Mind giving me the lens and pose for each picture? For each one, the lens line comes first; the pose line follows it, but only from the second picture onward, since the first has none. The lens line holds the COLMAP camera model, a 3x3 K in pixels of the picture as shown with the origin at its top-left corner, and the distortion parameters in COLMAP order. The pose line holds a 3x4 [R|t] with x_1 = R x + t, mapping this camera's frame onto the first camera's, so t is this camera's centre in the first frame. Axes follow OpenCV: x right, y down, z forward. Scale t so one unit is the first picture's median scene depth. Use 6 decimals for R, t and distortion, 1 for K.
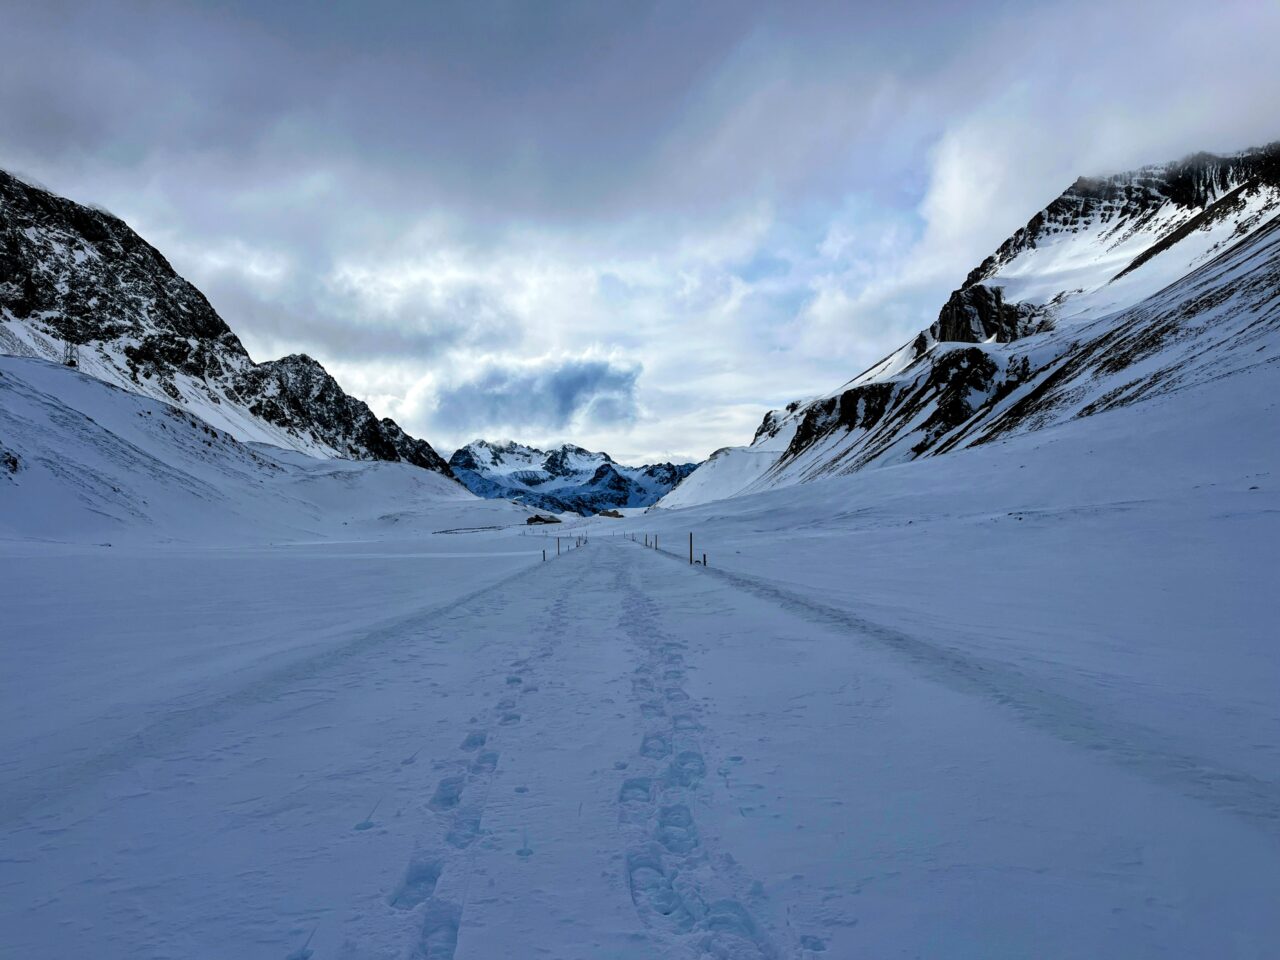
lens RADIAL K [[953.9, 0, 640.7], [0, 953.9, 480.1], [0, 0, 1]] dist [0.012105, -0.025490]
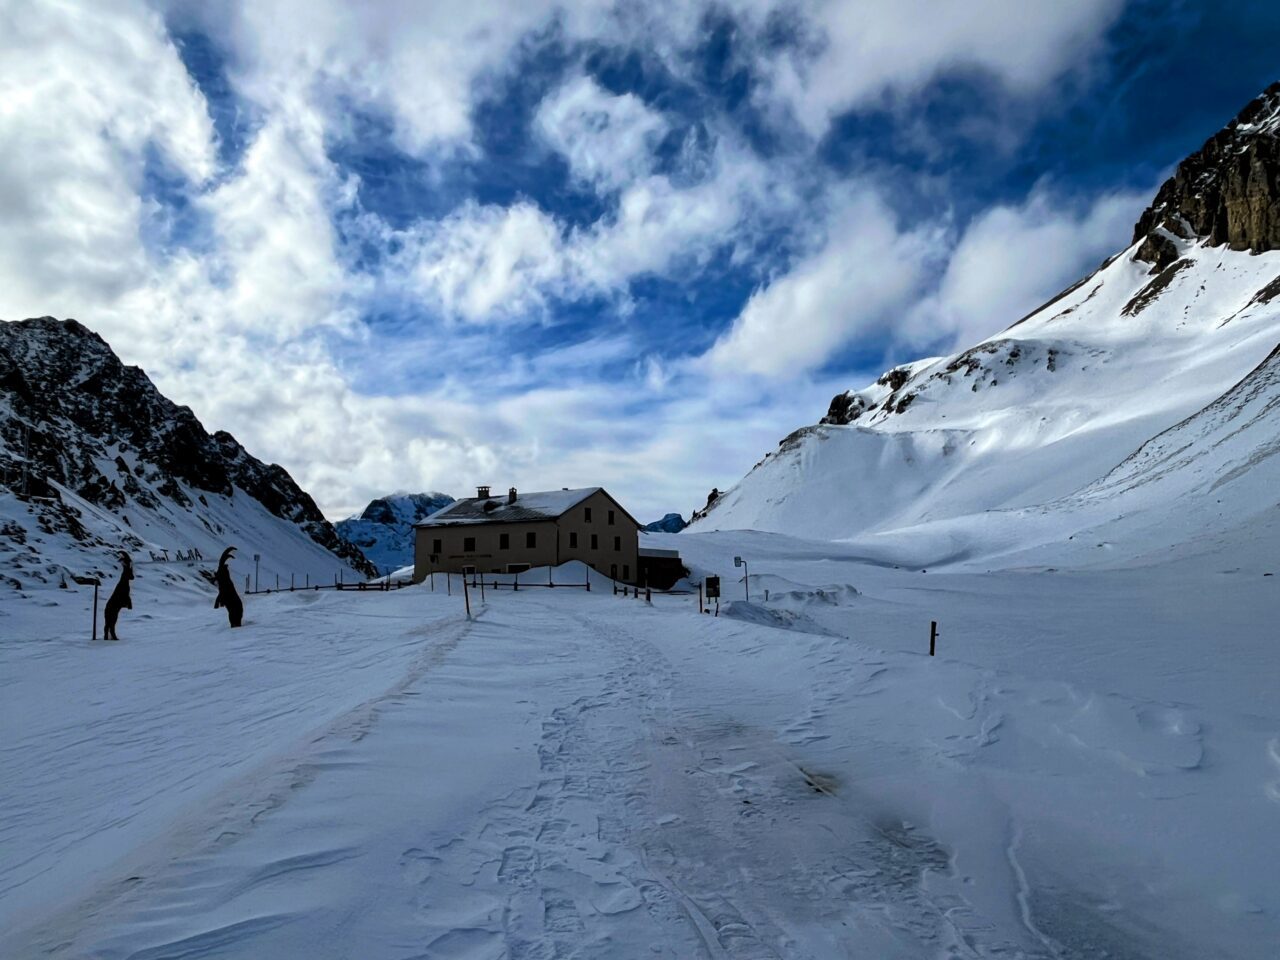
lens RADIAL K [[953.9, 0, 638.9], [0, 953.9, 480.1], [0, 0, 1]] dist [0.012105, -0.025490]
pose [[0.998367, 0.013372, 0.055537, -0.010518], [-0.009558, 0.997614, -0.068377, 0.013923], [-0.056318, 0.067735, 0.996113, 0.348202]]
